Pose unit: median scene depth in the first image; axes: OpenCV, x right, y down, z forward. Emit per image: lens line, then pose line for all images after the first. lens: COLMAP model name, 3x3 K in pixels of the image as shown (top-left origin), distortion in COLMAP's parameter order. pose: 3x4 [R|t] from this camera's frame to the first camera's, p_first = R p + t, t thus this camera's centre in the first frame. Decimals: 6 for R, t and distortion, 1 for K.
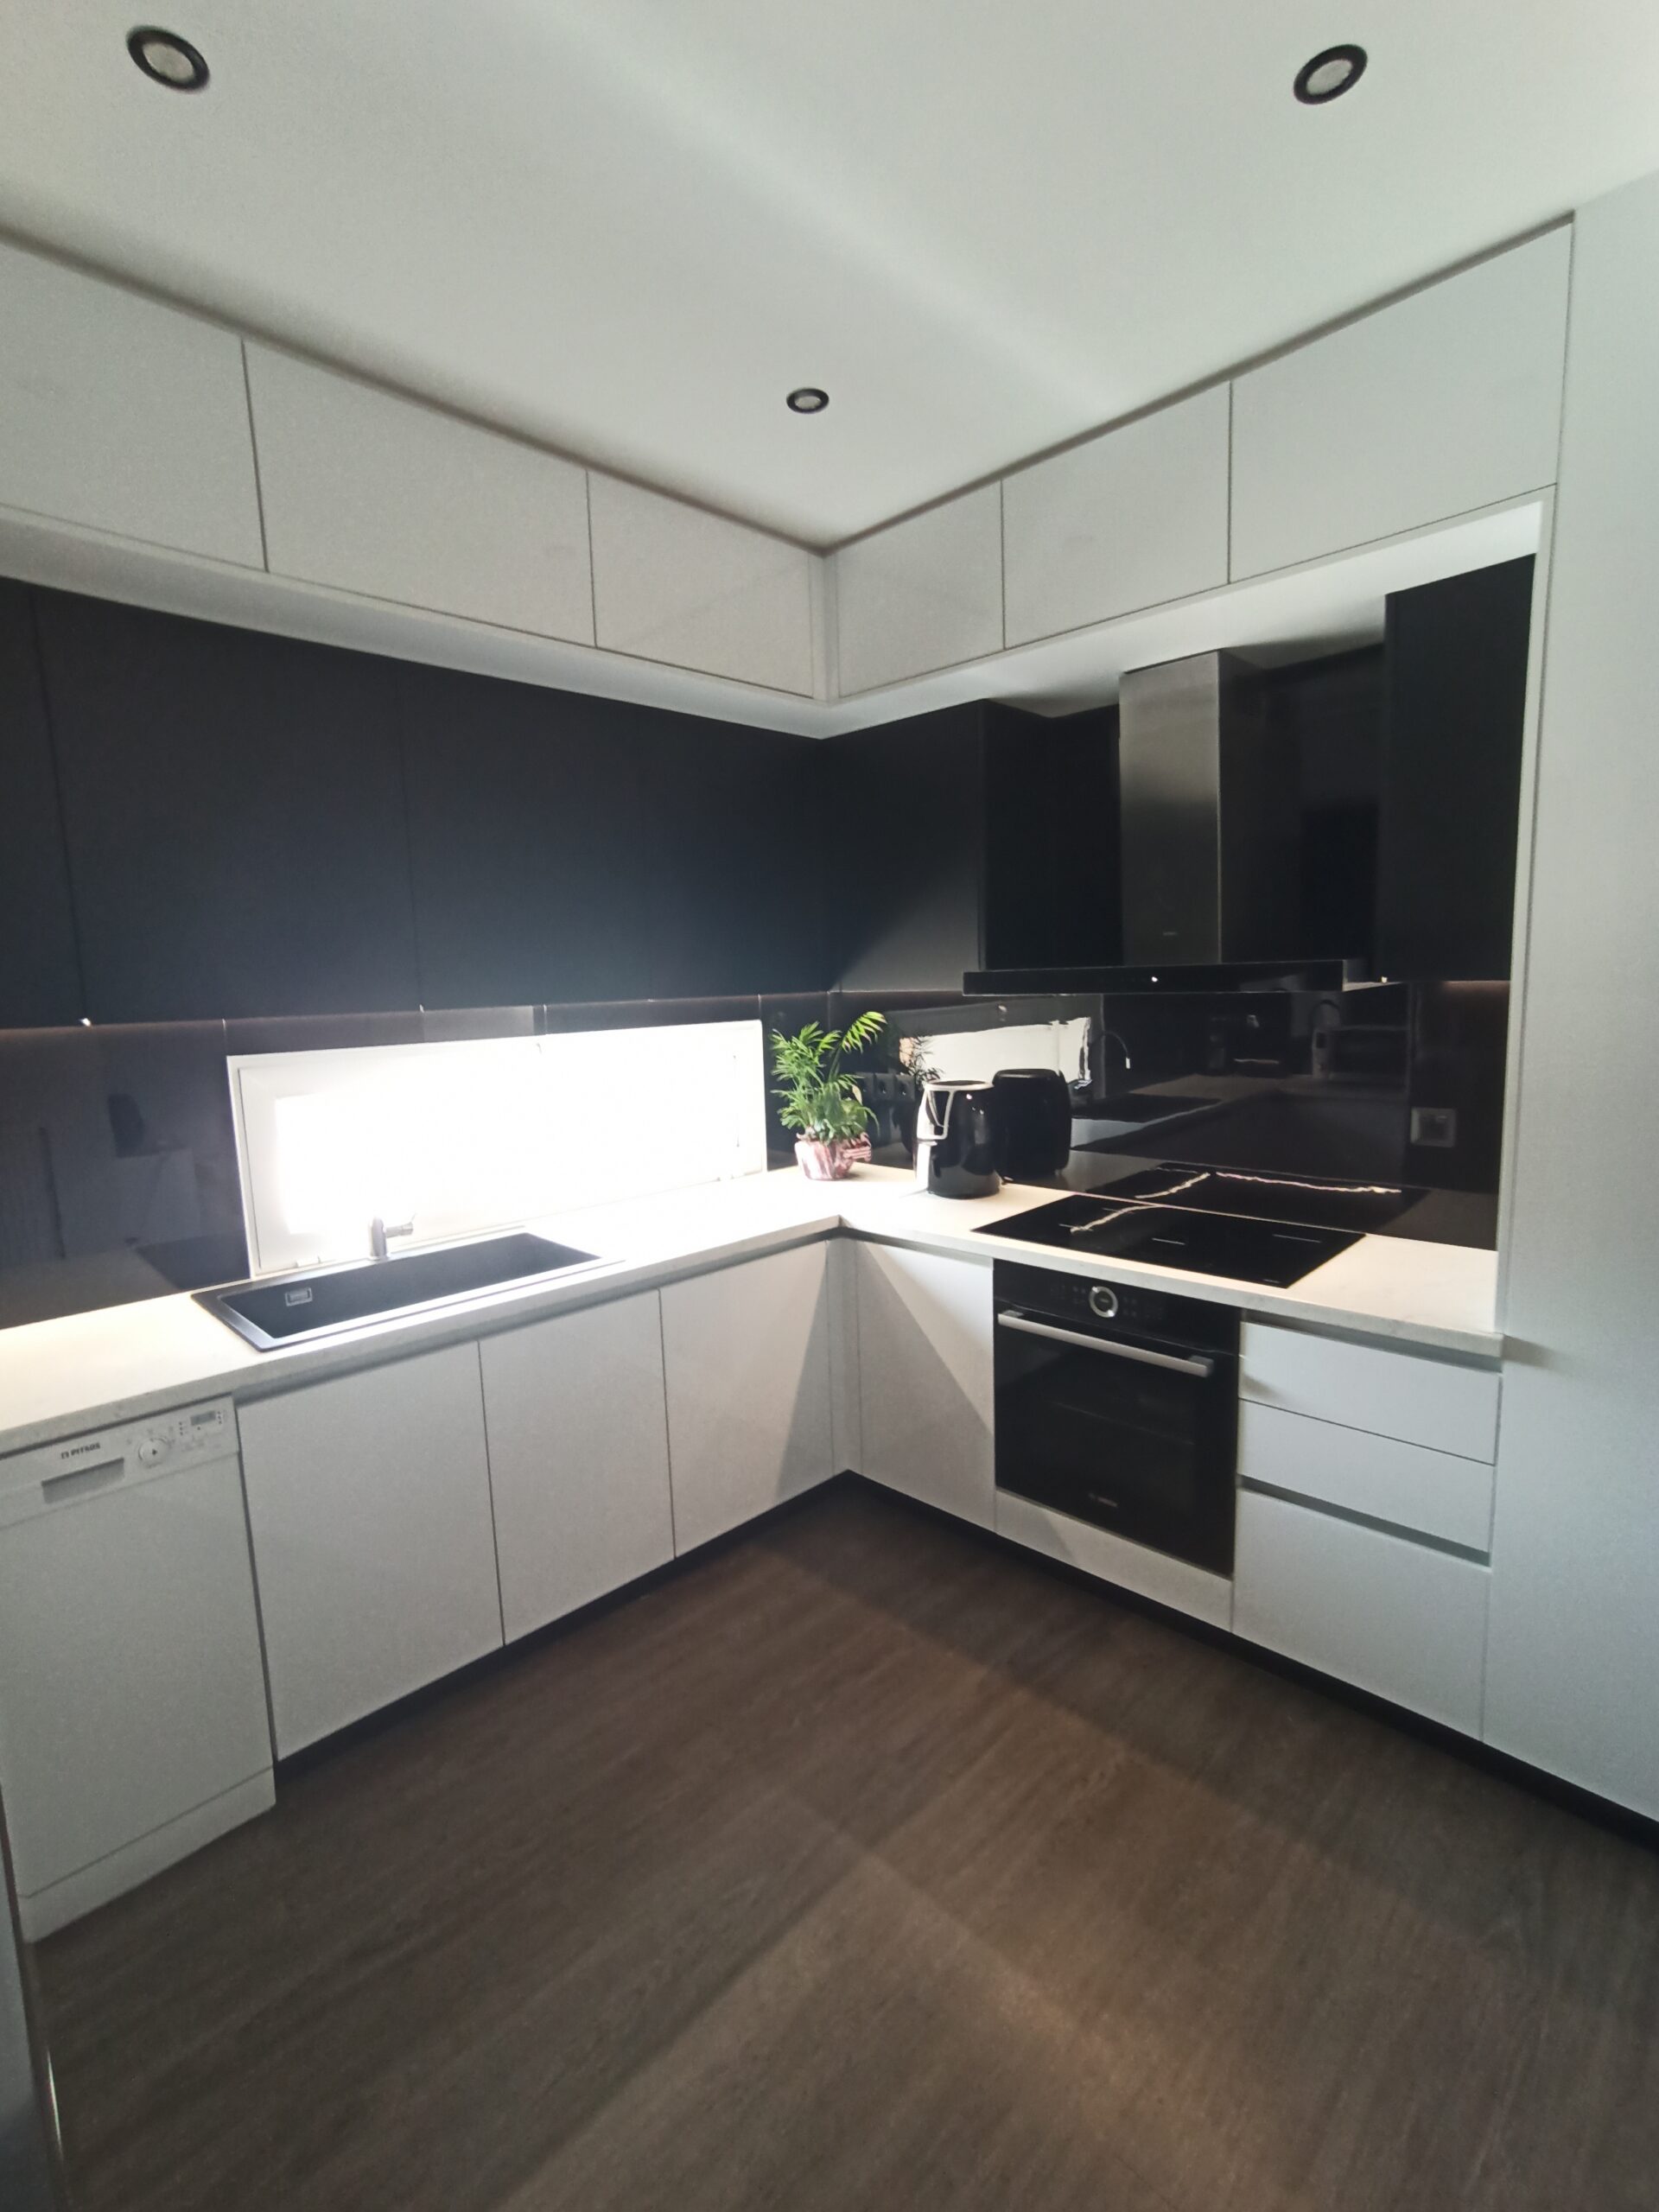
lens RADIAL K [[1006.7, 0, 830.4], [0, 1006.7, 1114.8], [0, 0, 1]] dist [-0.068947, 0.029686]
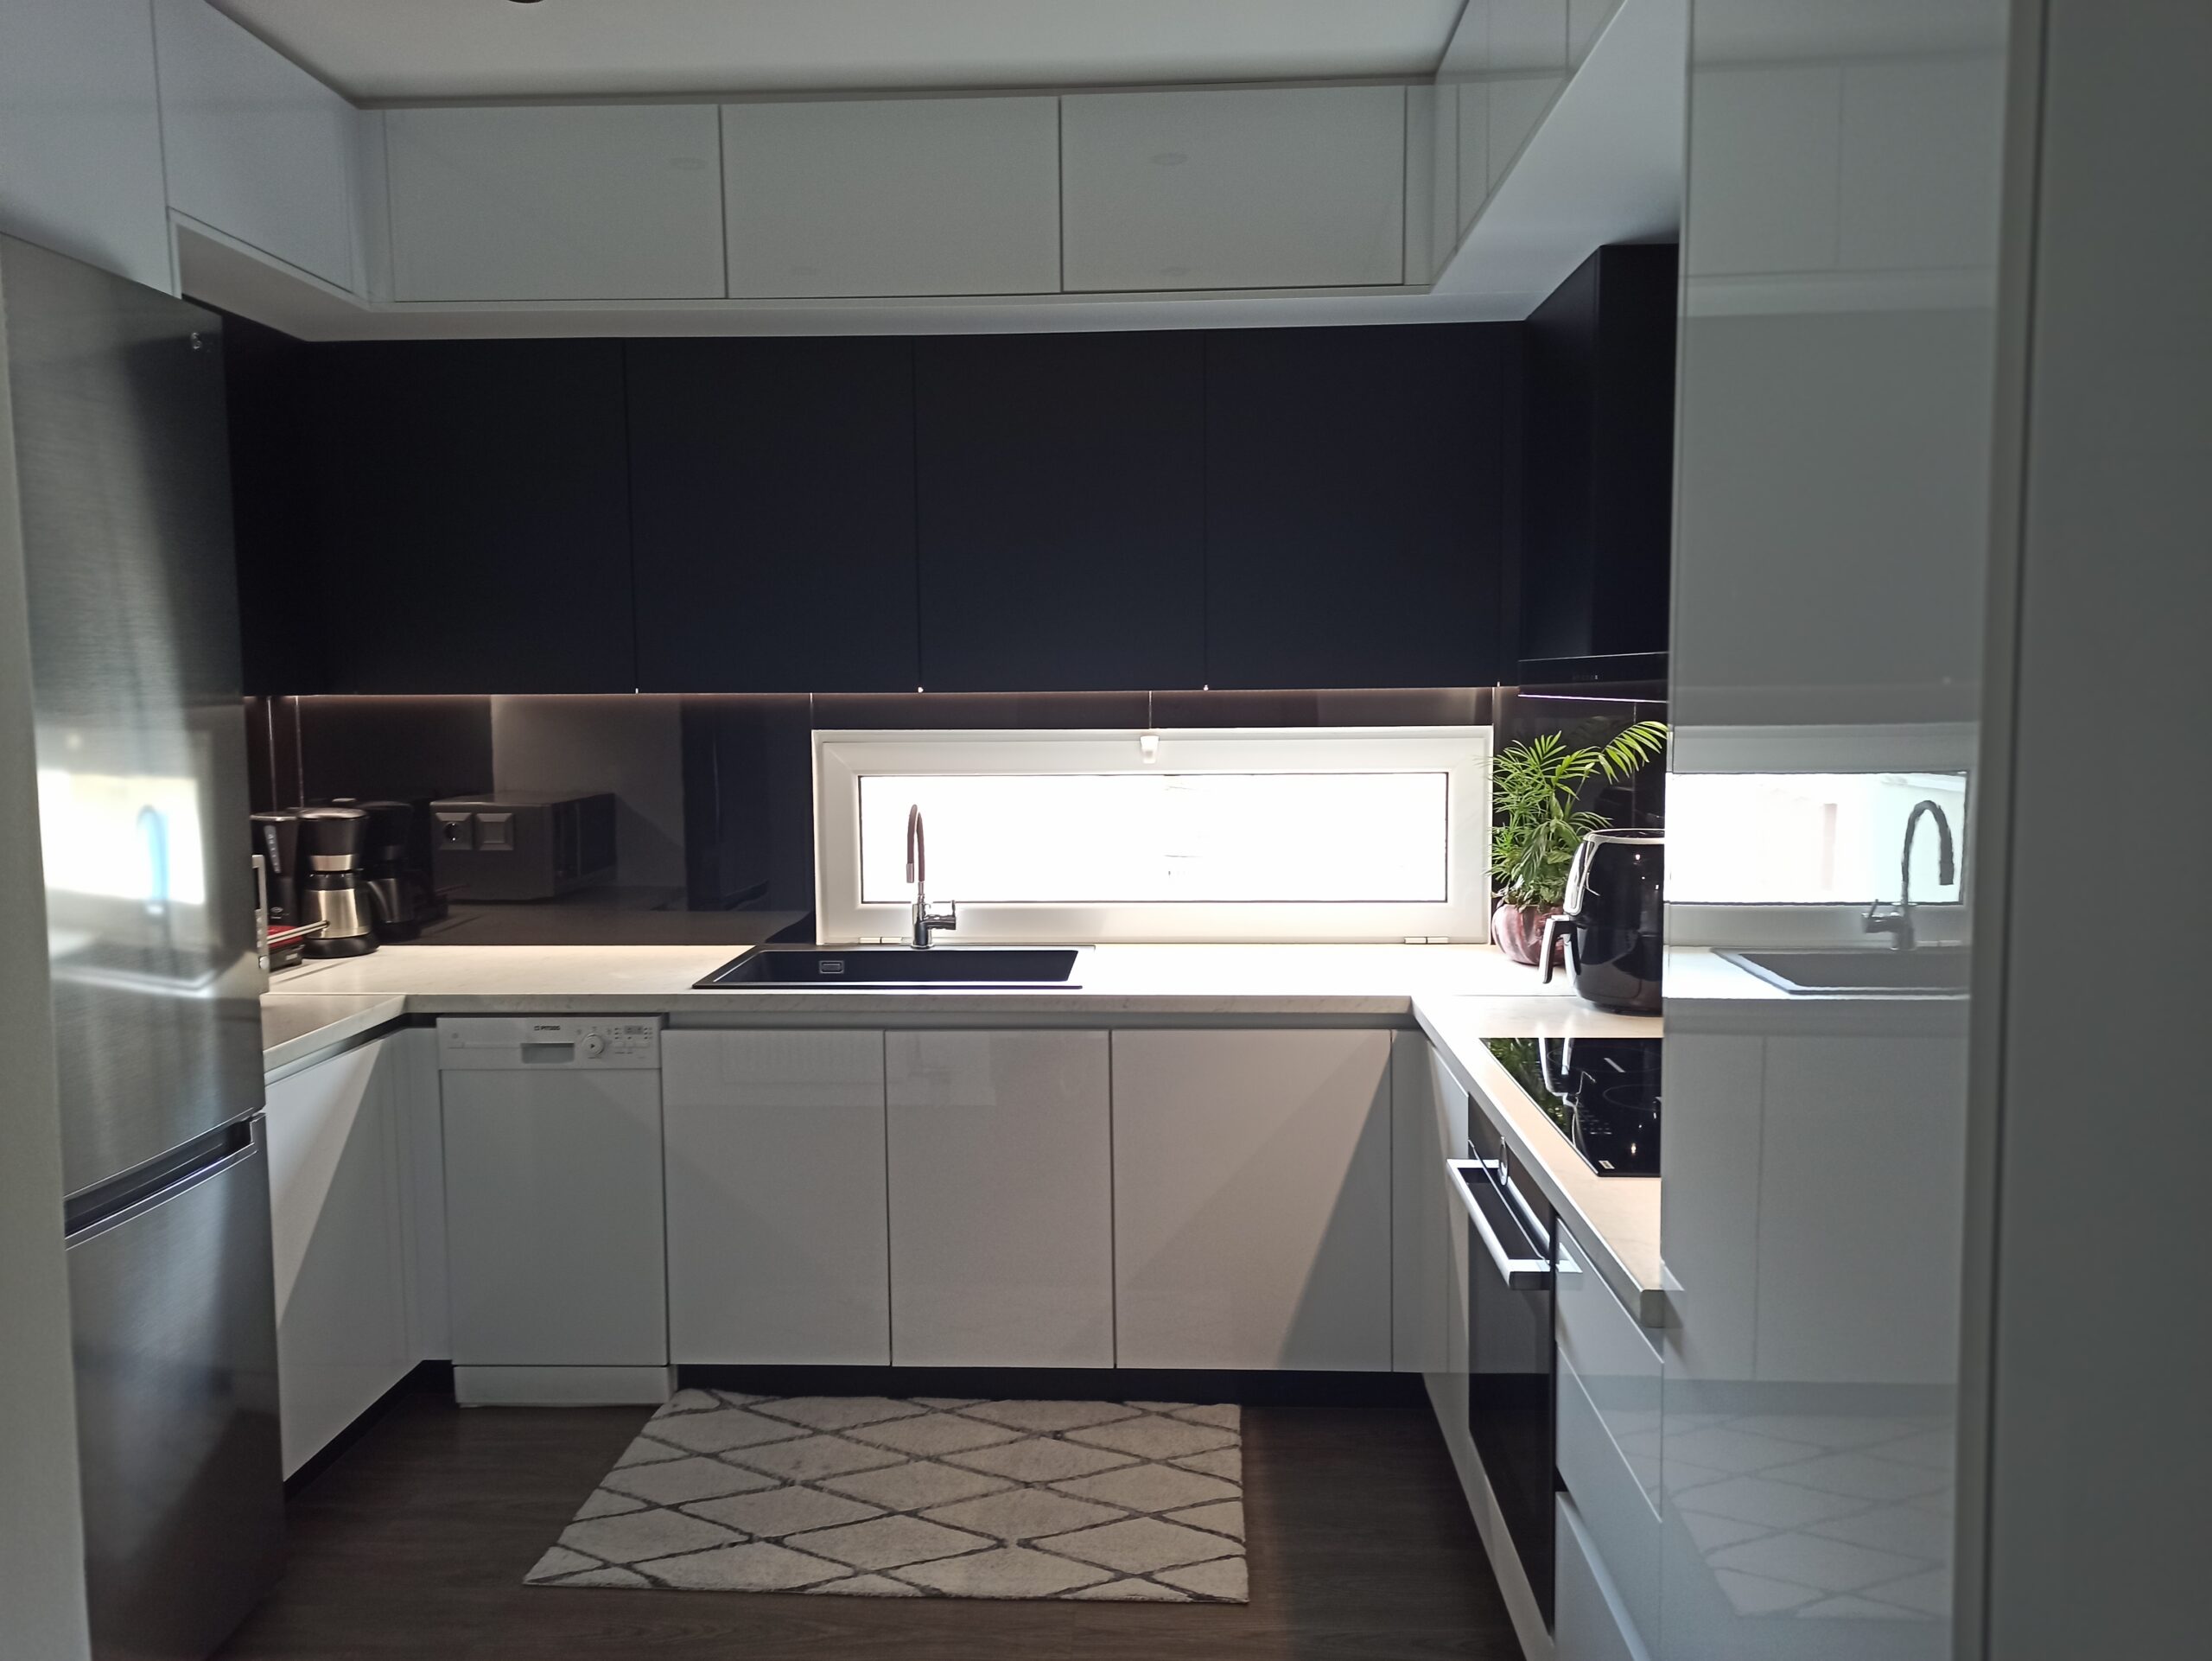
lens RADIAL K [[1638.0, 0, 1106.0], [0, 1638.0, 830.5], [0, 0, 1]] dist [0.074908, -0.088176]
pose [[0.664531, 0.097473, -0.740876, 0.955635], [-0.110682, 0.993359, 0.031415, -0.043515], [0.739019, 0.061125, 0.670906, 0.058509]]
